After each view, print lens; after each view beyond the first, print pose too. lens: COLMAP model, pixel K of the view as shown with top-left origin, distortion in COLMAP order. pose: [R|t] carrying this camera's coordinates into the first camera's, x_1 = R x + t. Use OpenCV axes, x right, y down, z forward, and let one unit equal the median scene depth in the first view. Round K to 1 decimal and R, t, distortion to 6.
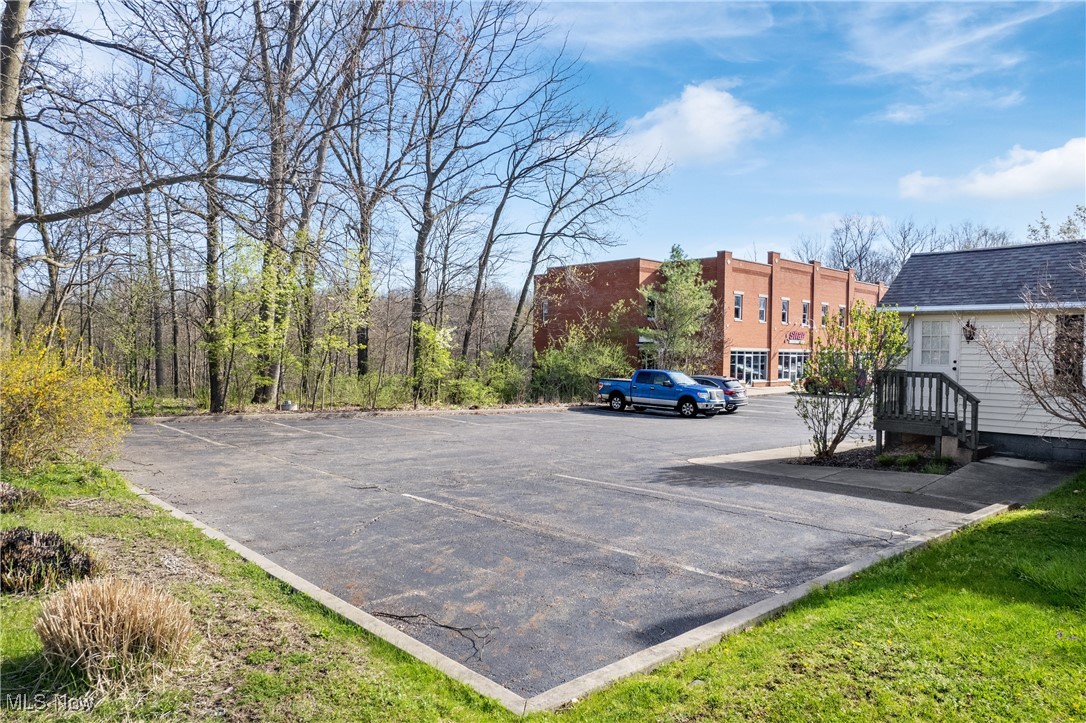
lens RADIAL K [[687.7, 0, 547.0], [0, 687.7, 360.1], [0, 0, 1]] dist [-0.061471, 0.060329]
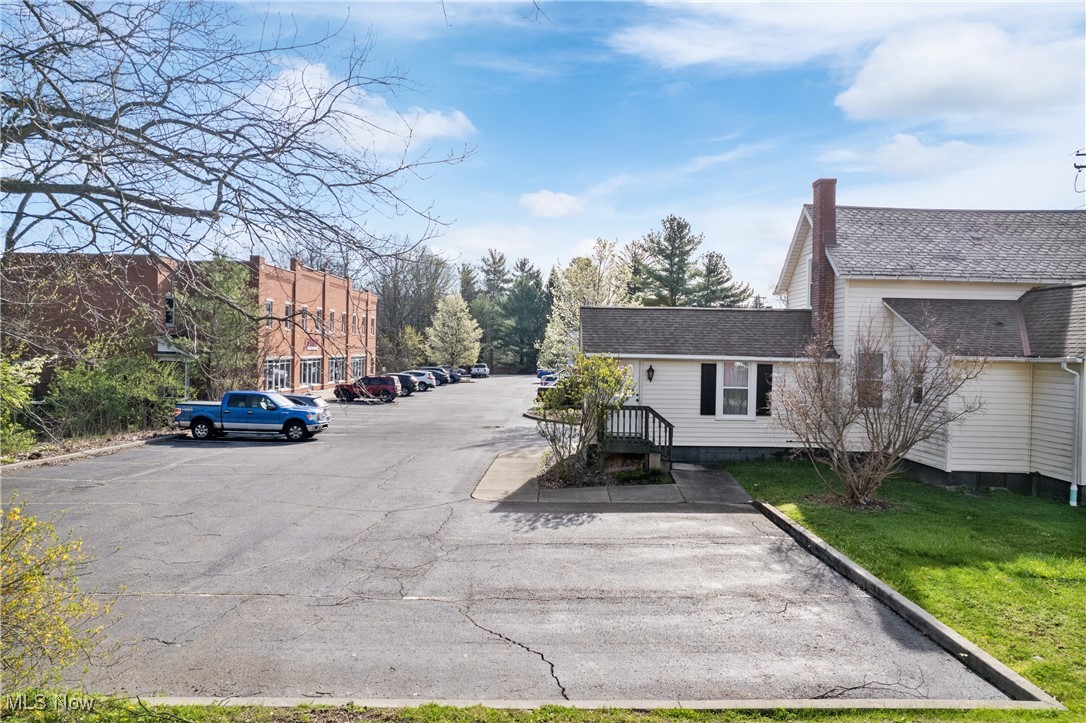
lens RADIAL K [[687.7, 0, 547.0], [0, 687.7, 360.1], [0, 0, 1]] dist [-0.061471, 0.060329]
pose [[0.696732, -0.013537, 0.717204, -0.235521], [0.005544, 0.999894, 0.013486, -0.041102], [-0.717311, -0.005420, 0.696733, 0.083391]]
